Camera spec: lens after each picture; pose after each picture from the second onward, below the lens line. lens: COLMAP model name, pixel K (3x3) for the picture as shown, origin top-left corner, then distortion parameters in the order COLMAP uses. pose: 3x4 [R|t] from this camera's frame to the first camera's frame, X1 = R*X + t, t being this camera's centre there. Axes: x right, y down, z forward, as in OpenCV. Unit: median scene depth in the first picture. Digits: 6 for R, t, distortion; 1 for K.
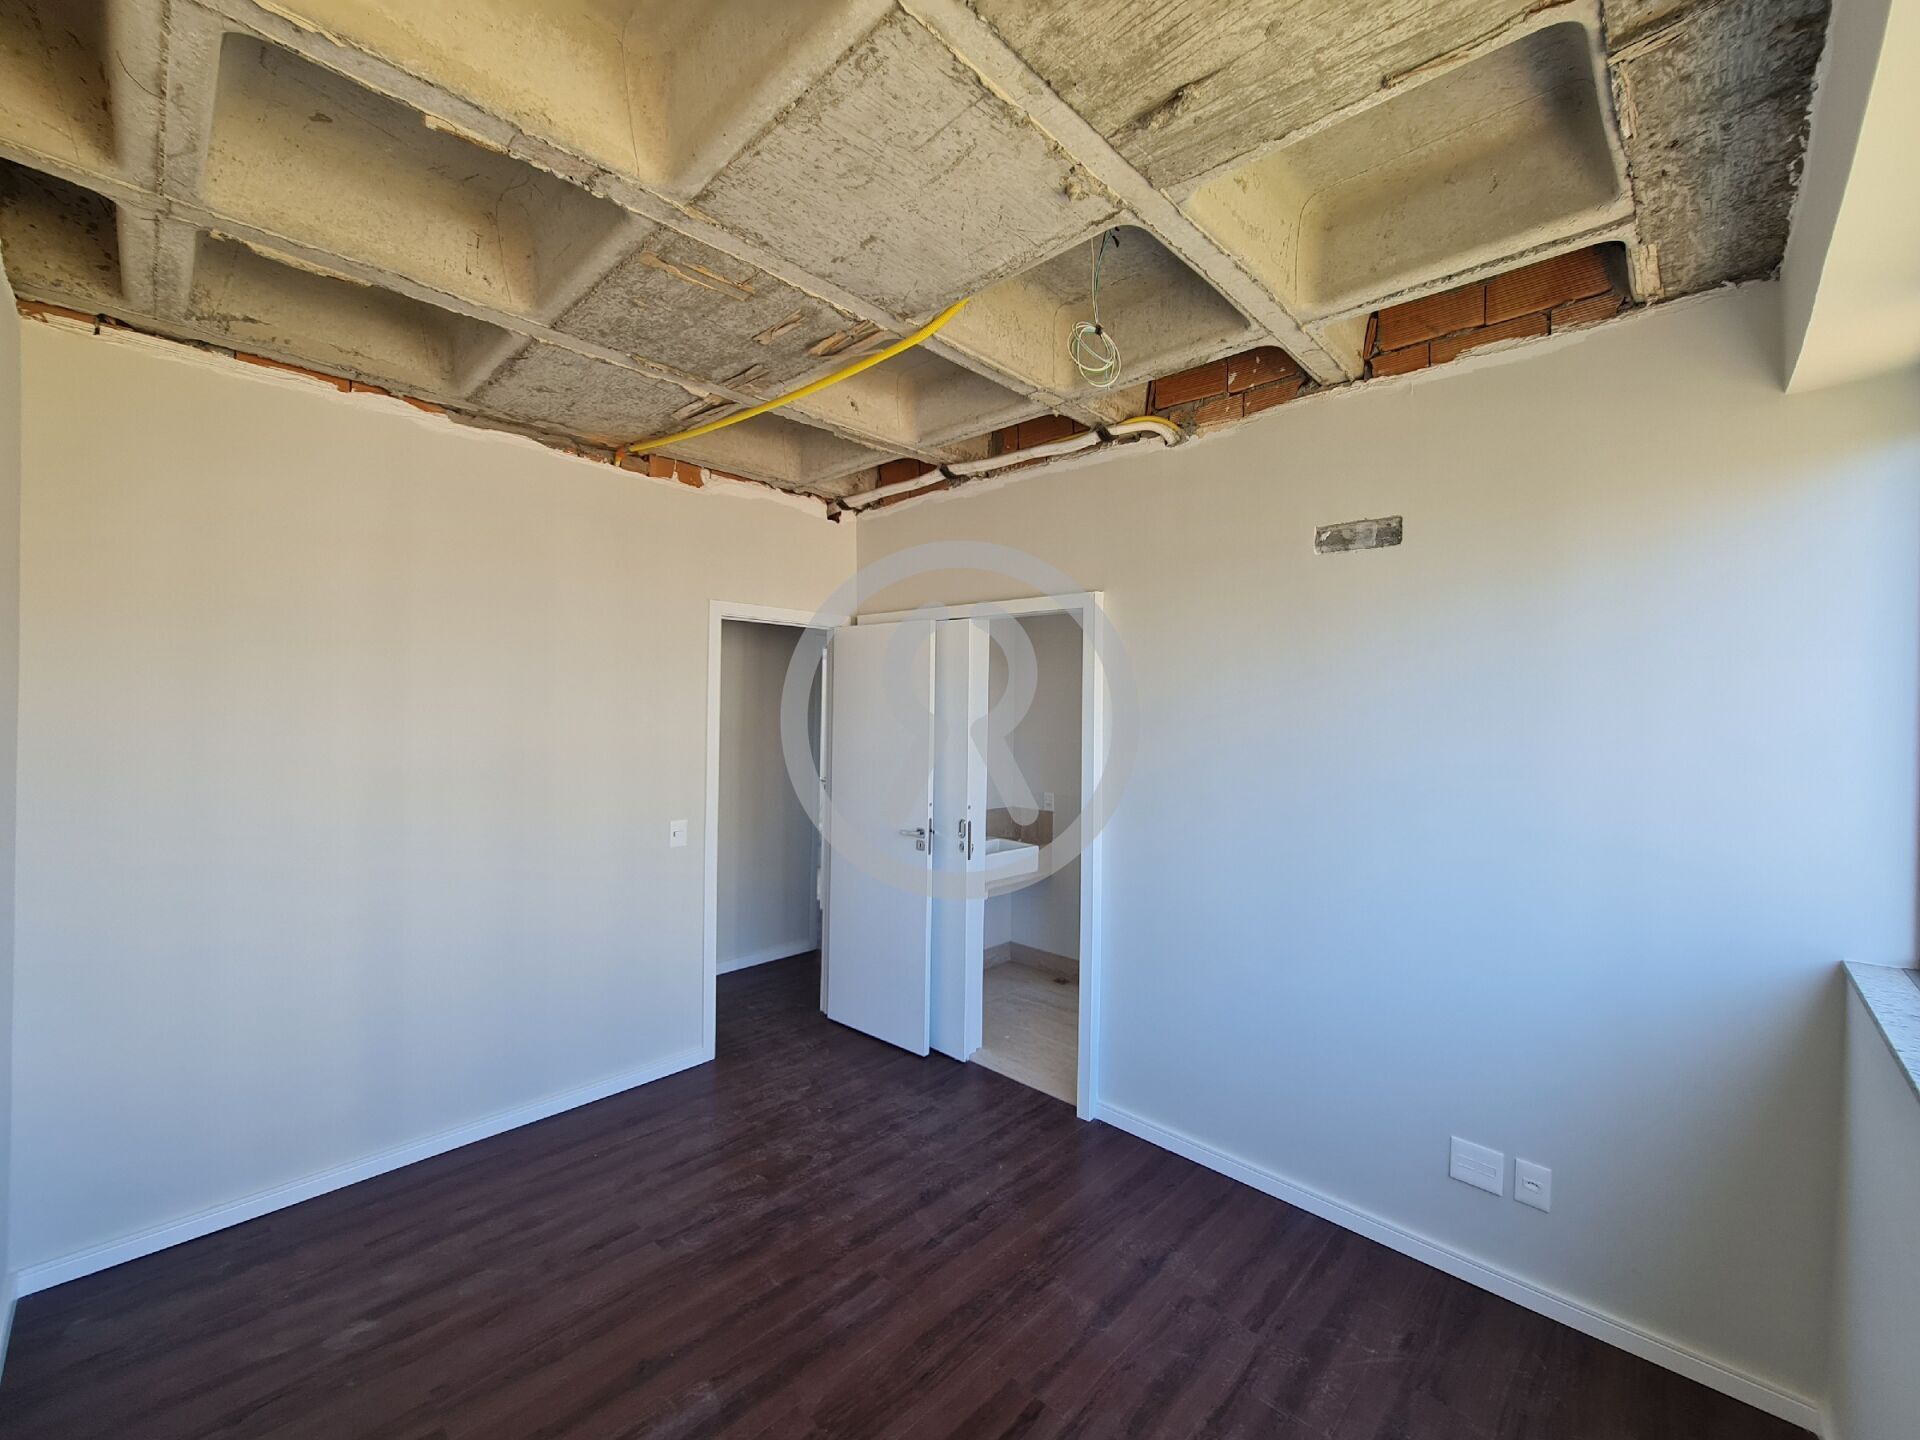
lens RADIAL K [[780.9, 0, 951.9], [0, 780.9, 709.8], [0, 0, 1]] dist [-0.001287, 0.000367]
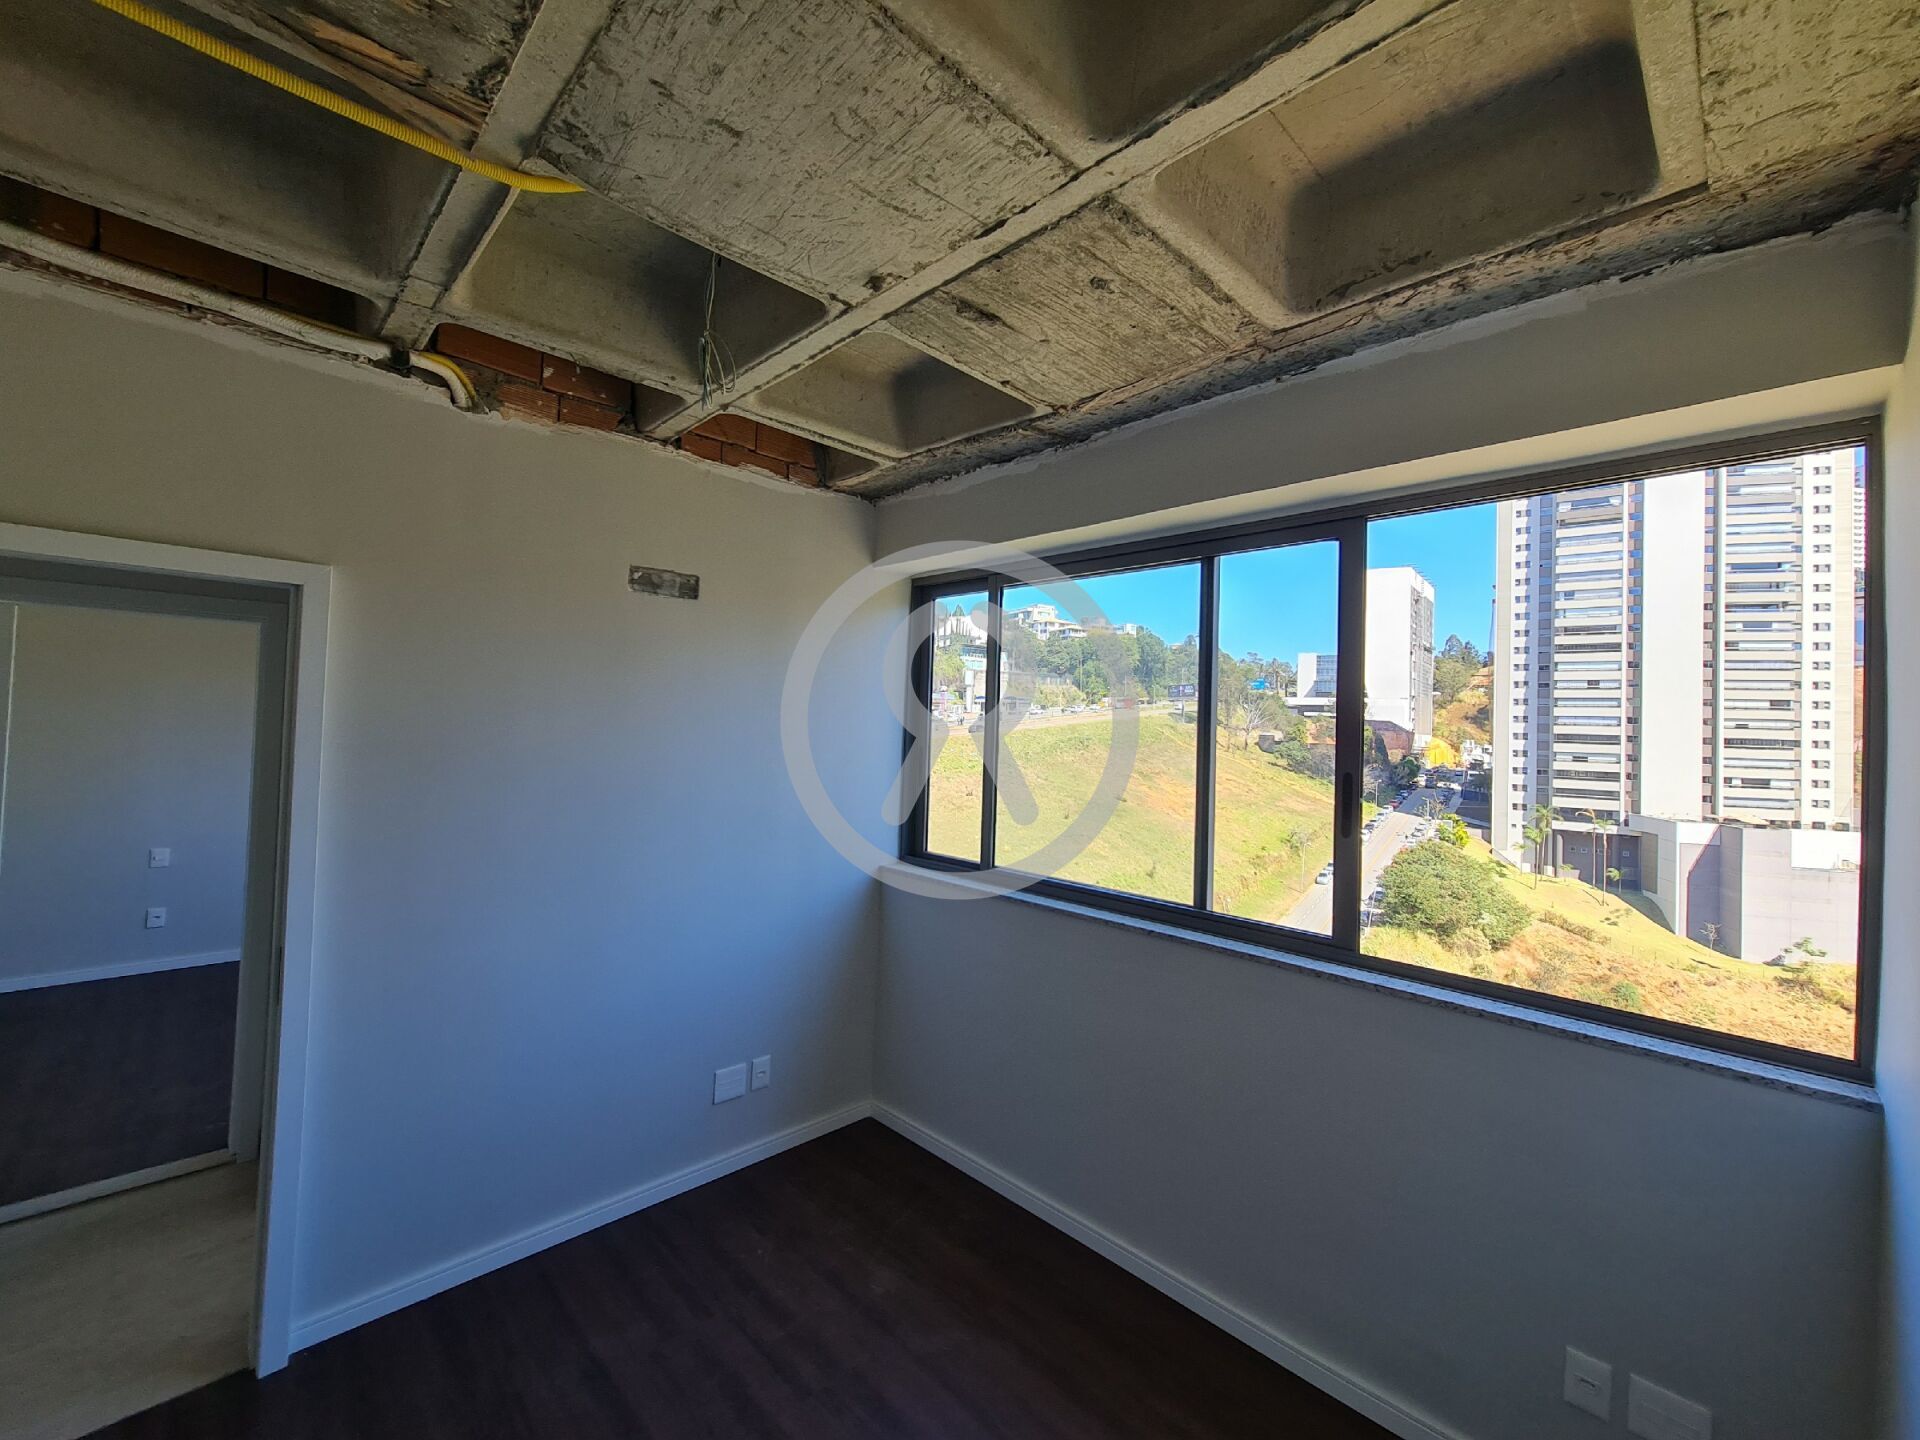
lens RADIAL K [[780.9, 0, 960.2], [0, 780.9, 710.5], [0, 0, 1]] dist [-0.001287, 0.000367]
pose [[0.033053, 0.005024, 0.999441, -0.598952], [-0.027744, 0.999607, -0.004108, -0.048916], [-0.999068, -0.027593, 0.033180, 0.548167]]
